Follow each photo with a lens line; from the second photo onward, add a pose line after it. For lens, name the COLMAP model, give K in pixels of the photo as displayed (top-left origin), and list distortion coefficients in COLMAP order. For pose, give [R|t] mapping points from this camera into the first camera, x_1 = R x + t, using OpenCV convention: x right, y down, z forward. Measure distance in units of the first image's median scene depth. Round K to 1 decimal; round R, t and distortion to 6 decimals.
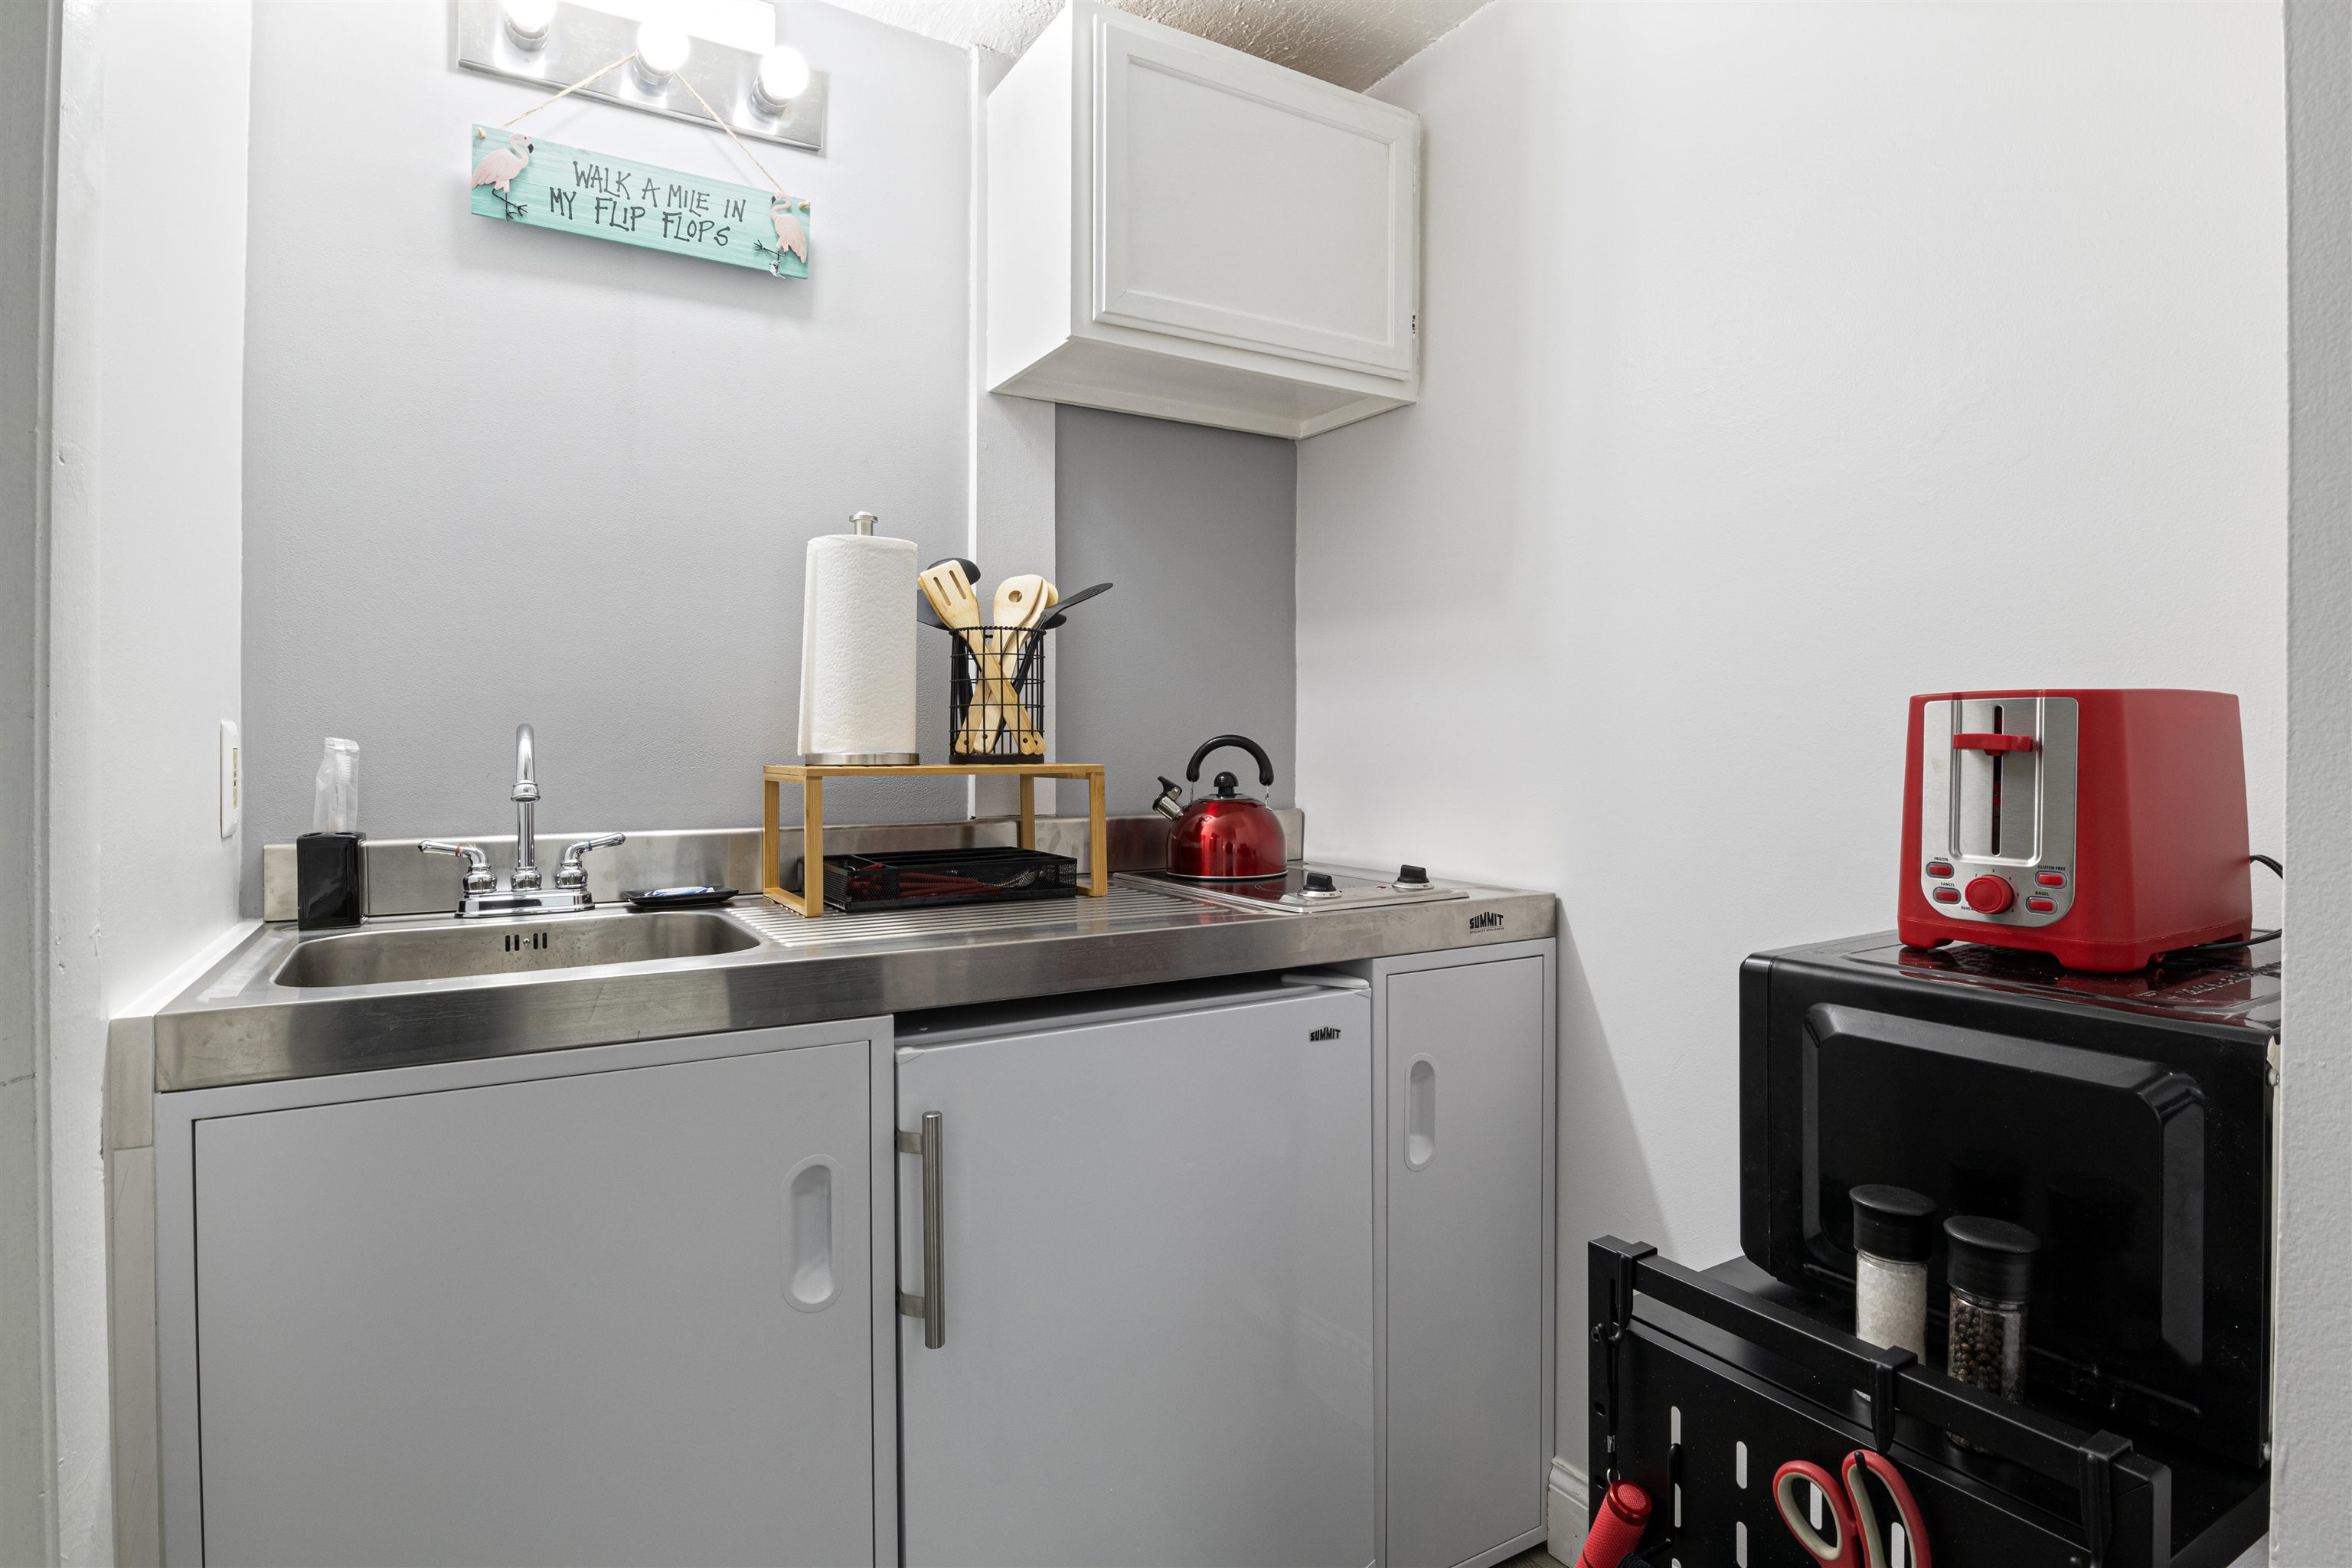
lens RADIAL K [[1205.3, 0, 1167.8], [0, 1205.3, 749.9], [0, 0, 1]] dist [-0.017143, -0.000074]
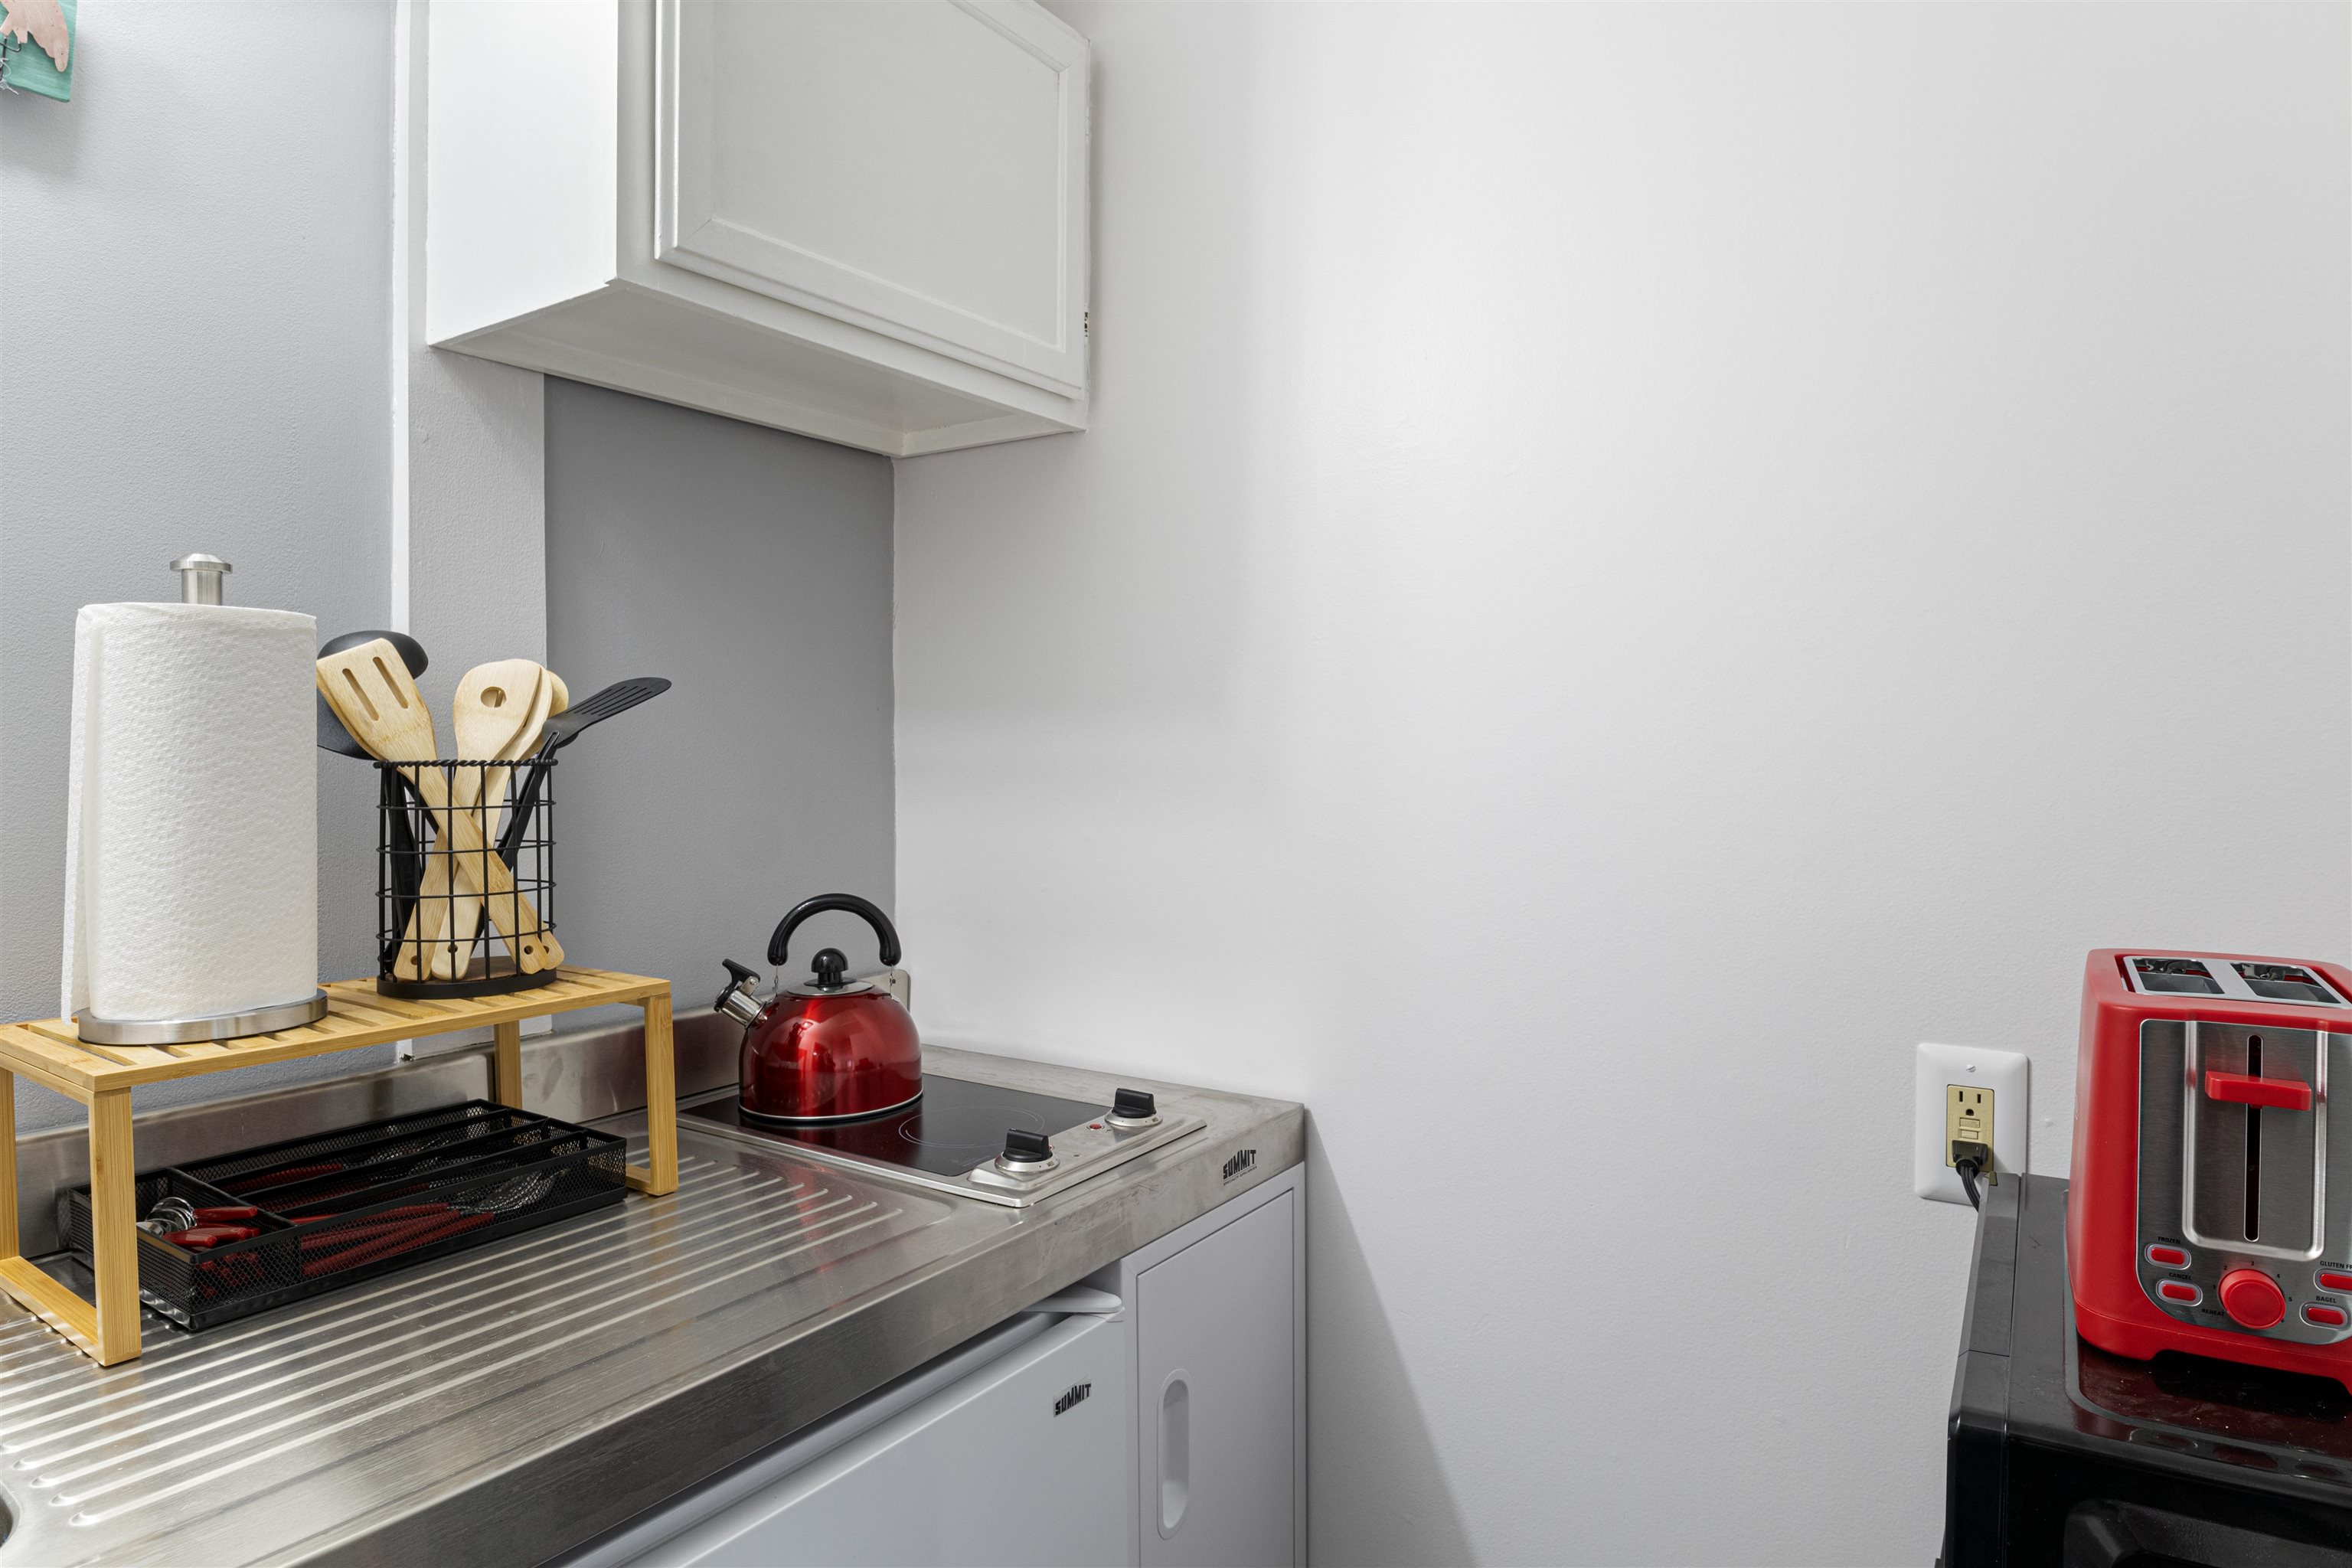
lens RADIAL K [[1328.1, 0, 1178.0], [0, 1328.1, 769.1], [0, 0, 1]] dist [-0.015435, -0.012057]
pose [[0.900432, -0.011049, 0.434857, -0.112793], [0.007664, 0.999925, 0.009537, -0.101163], [-0.434930, -0.005255, 0.900449, 0.276282]]
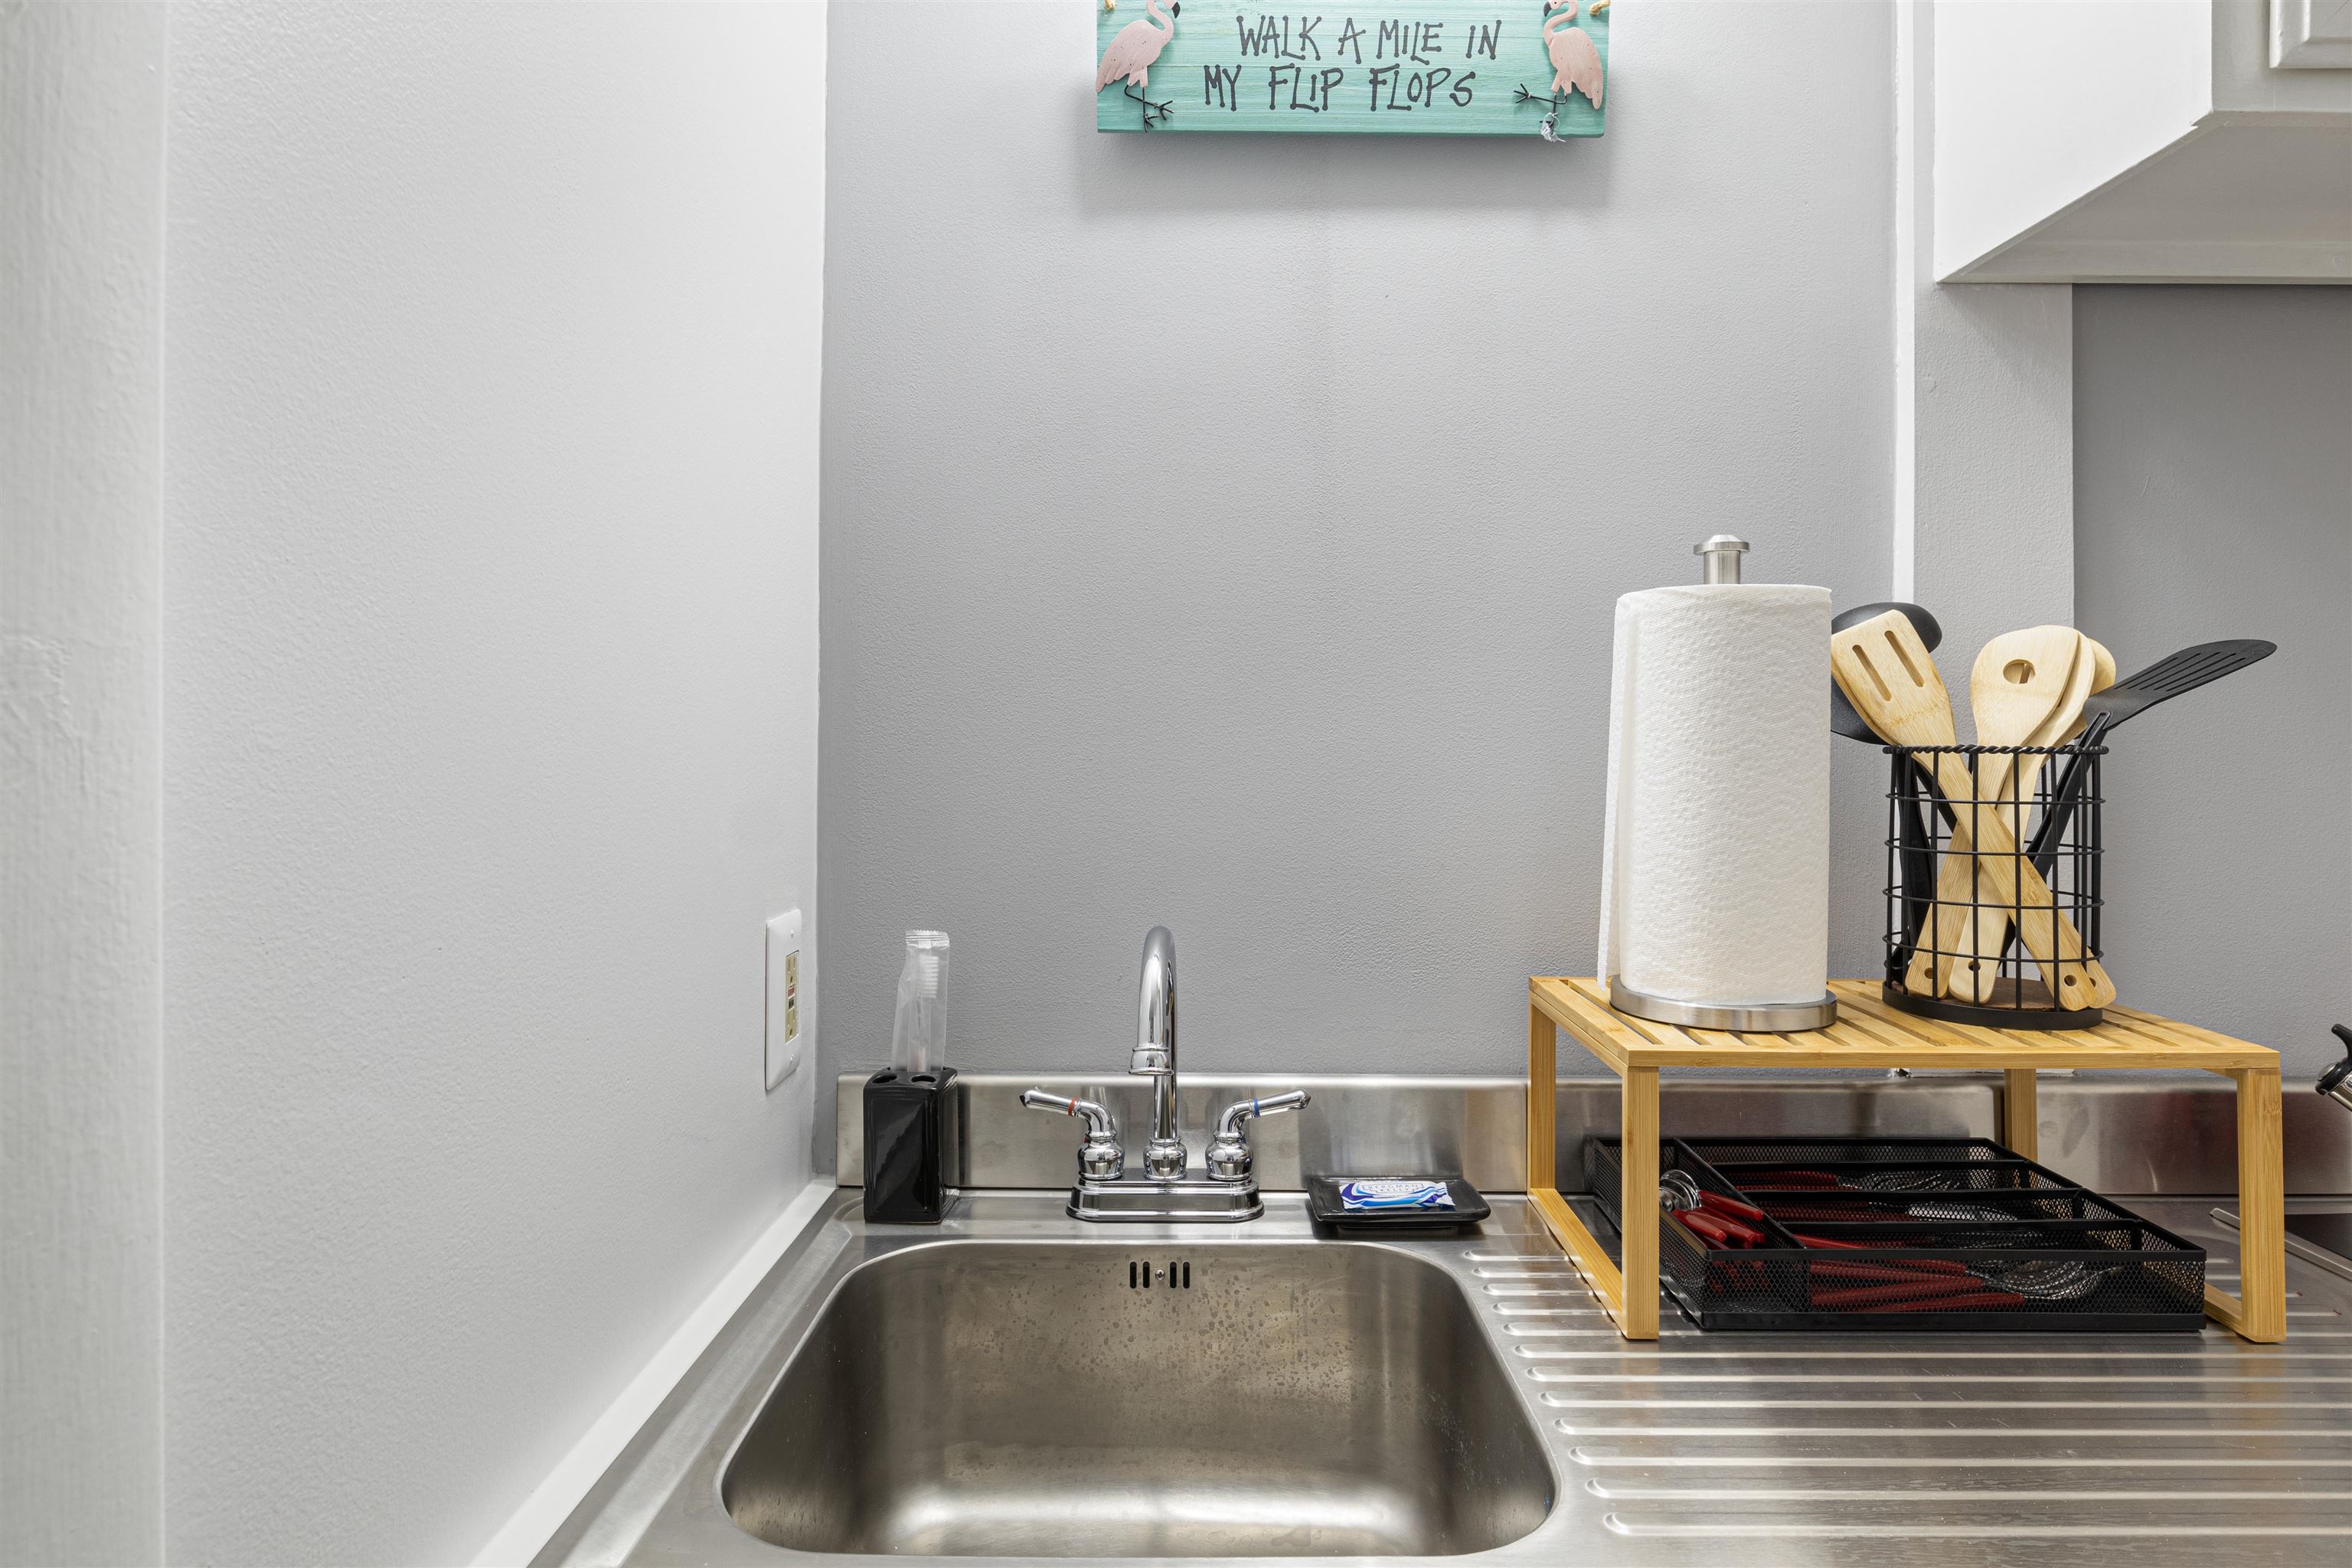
lens RADIAL K [[1299.6, 0, 1187.0], [0, 1299.6, 726.8], [0, 0, 1]] dist [0.001017, -0.008341]
pose [[0.858292, 0.000250, -0.513161, -0.155969], [-0.006452, 0.999926, -0.010304, -0.102309], [0.513120, 0.012155, 0.858231, 0.373768]]
